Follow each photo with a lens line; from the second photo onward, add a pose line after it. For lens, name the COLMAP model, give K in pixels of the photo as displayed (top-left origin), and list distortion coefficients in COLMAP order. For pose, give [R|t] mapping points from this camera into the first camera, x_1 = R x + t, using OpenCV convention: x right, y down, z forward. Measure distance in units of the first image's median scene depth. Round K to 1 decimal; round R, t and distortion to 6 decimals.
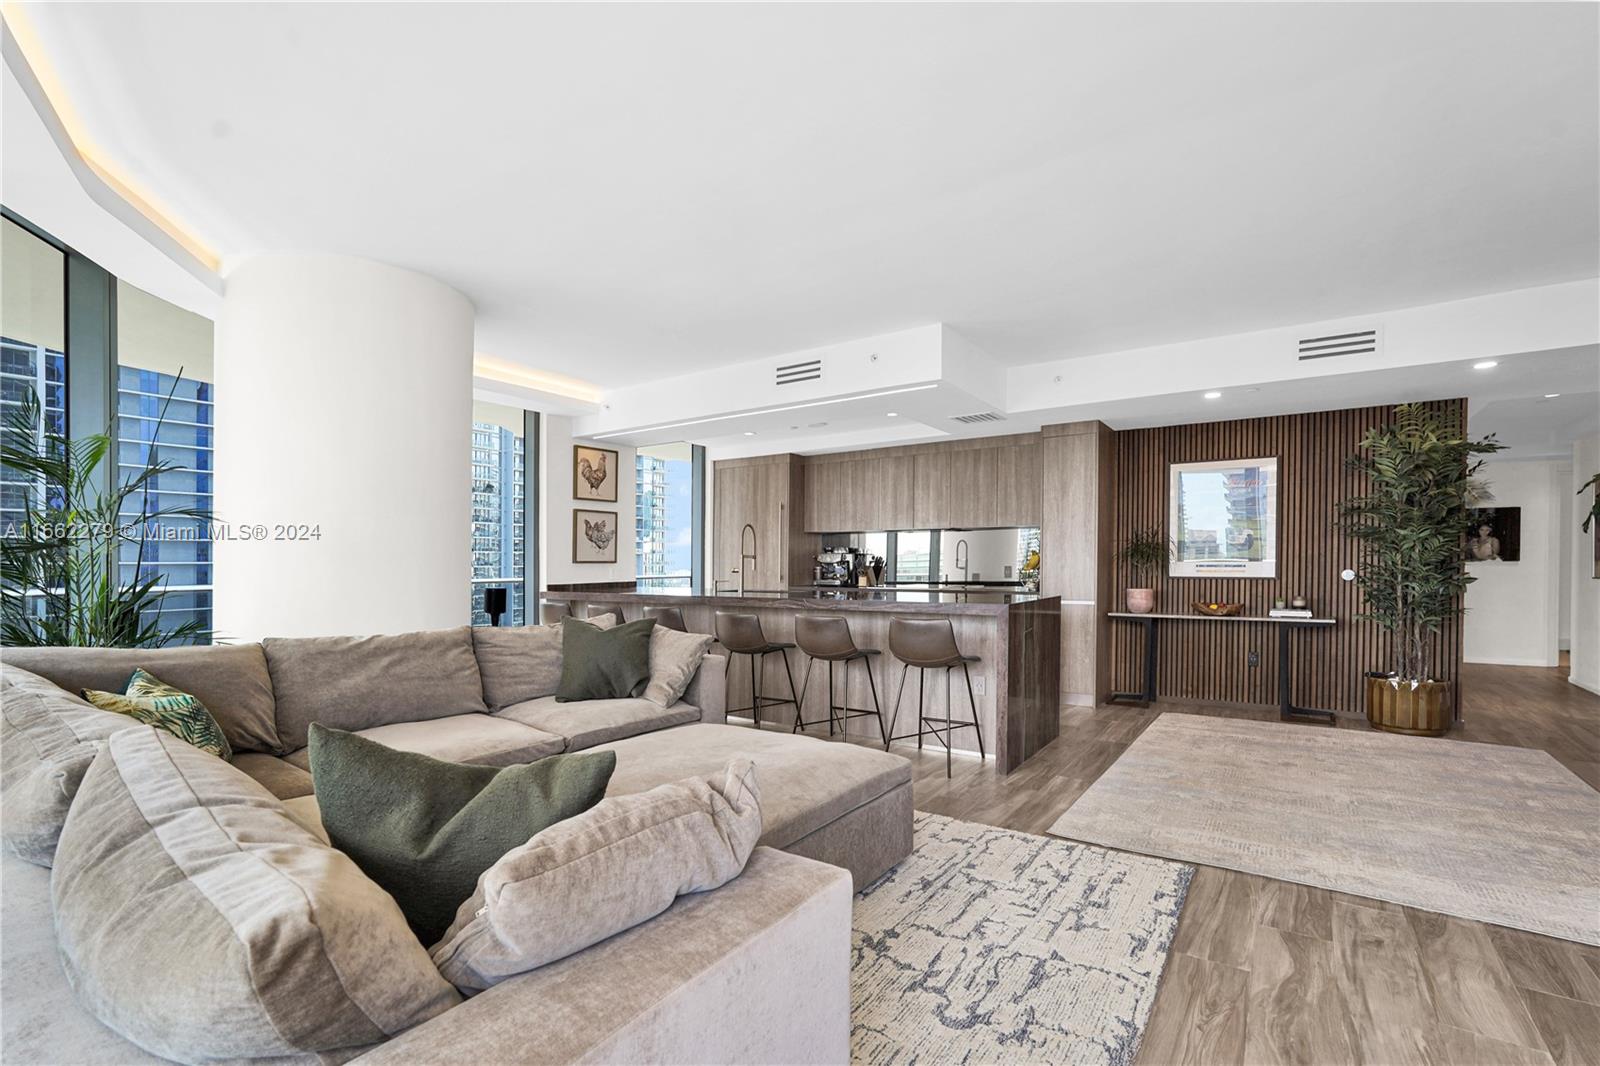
lens RADIAL K [[721.1, 0, 797.8], [0, 721.1, 586.9], [0, 0, 1]] dist [-0.018972, 0.008979]
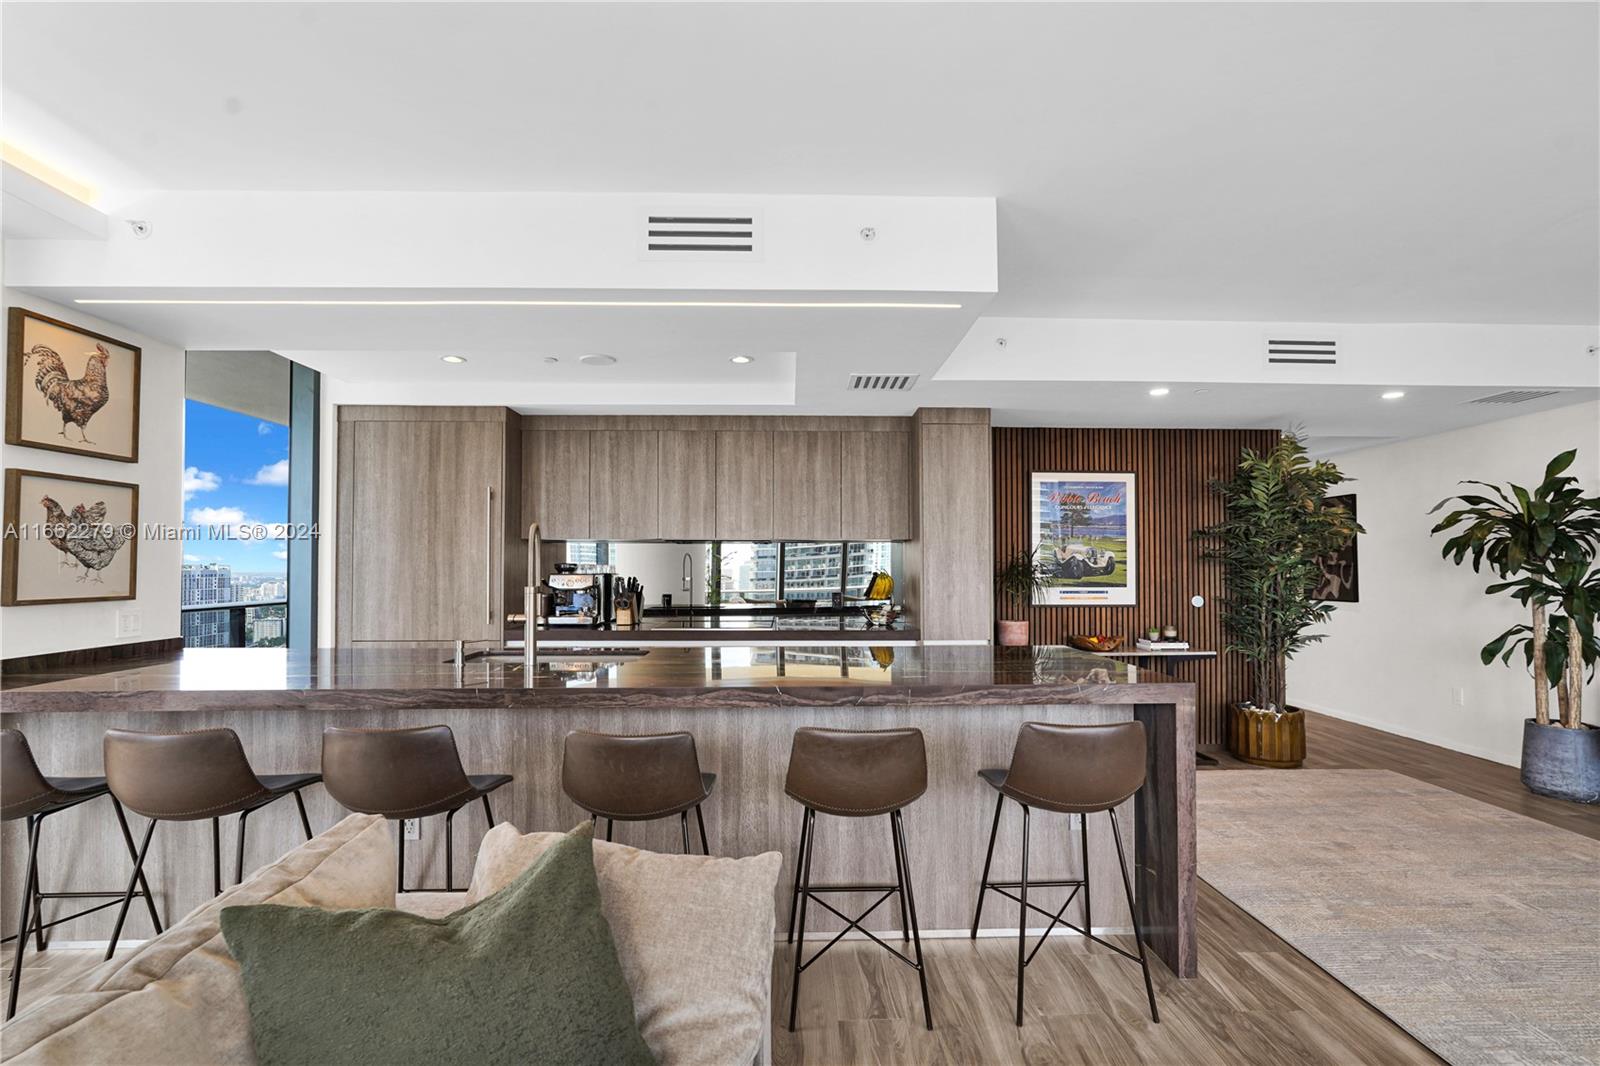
lens RADIAL K [[731.6, 0, 804.6], [0, 731.6, 554.3], [0, 0, 1]] dist [-0.020262, 0.010971]
pose [[0.808281, 0.012864, 0.588657, -0.221777], [0.017075, 0.998829, -0.045273, -0.041743], [-0.588550, 0.046645, 0.807114, 0.493505]]
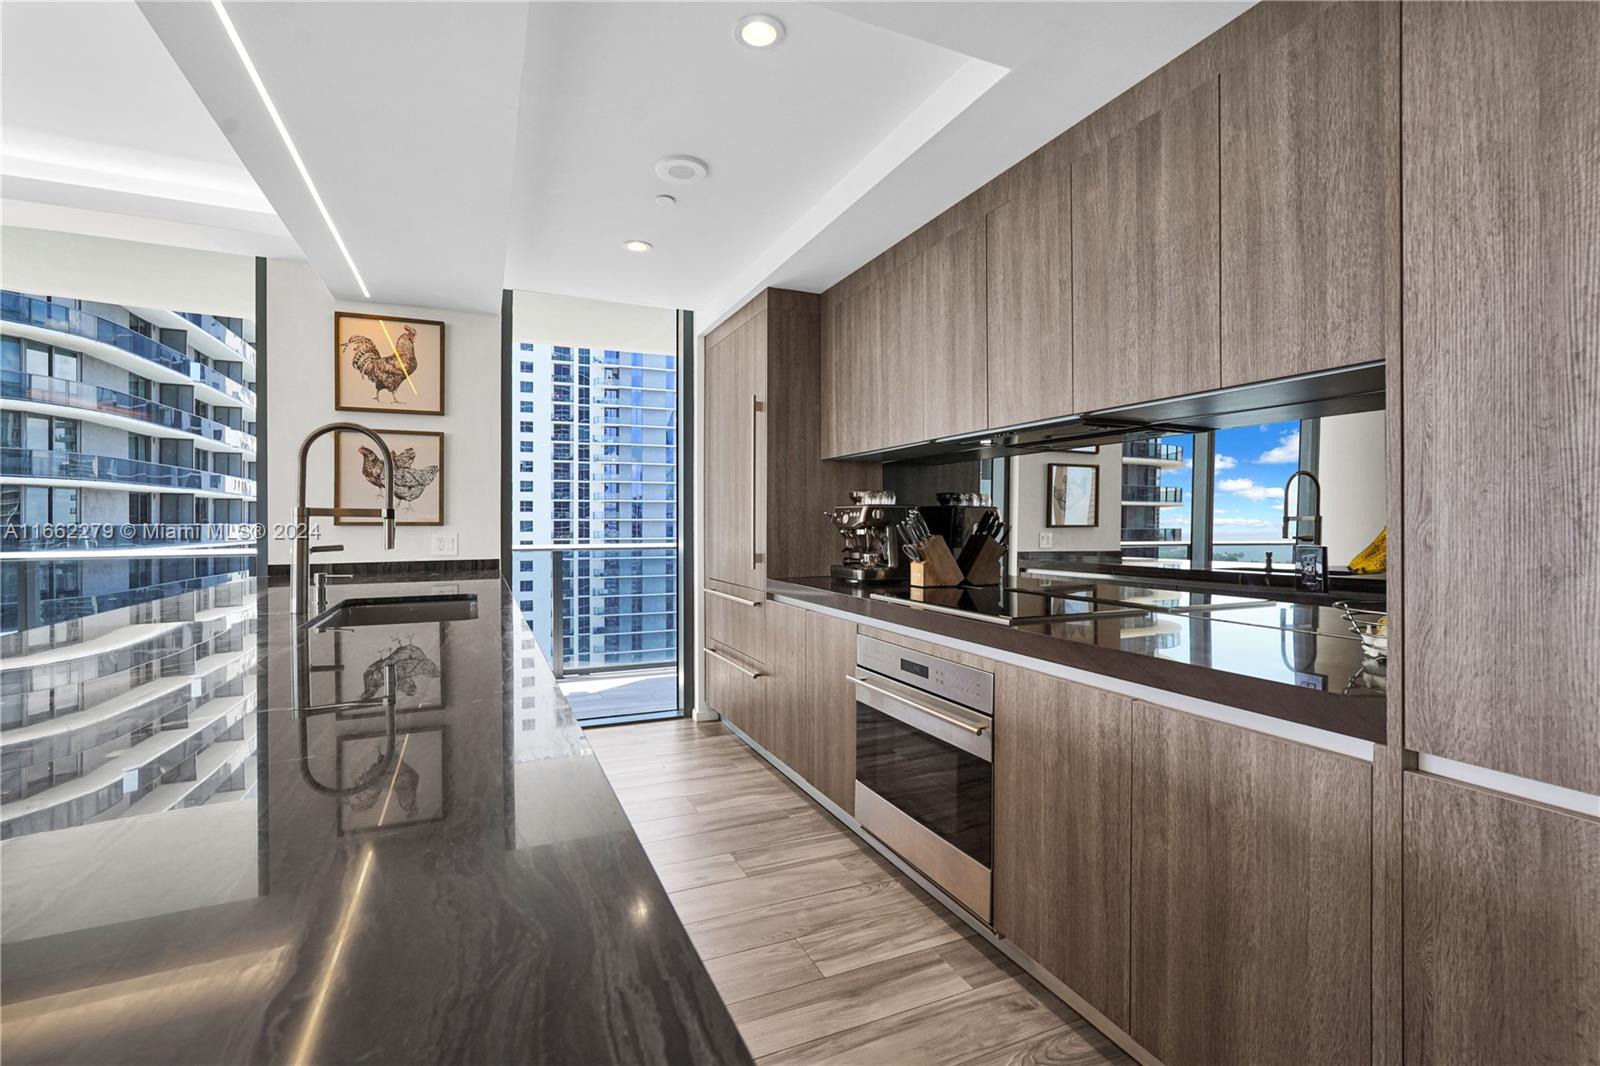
lens RADIAL K [[725.1, 0, 799.1], [0, 725.1, 522.3], [0, 0, 1]] dist [-0.018577, 0.009445]
pose [[0.854231, 0.003261, -0.519883, 0.328160], [-0.019172, 0.999498, -0.025233, -0.033188], [0.519539, 0.031522, 0.853865, 0.828810]]
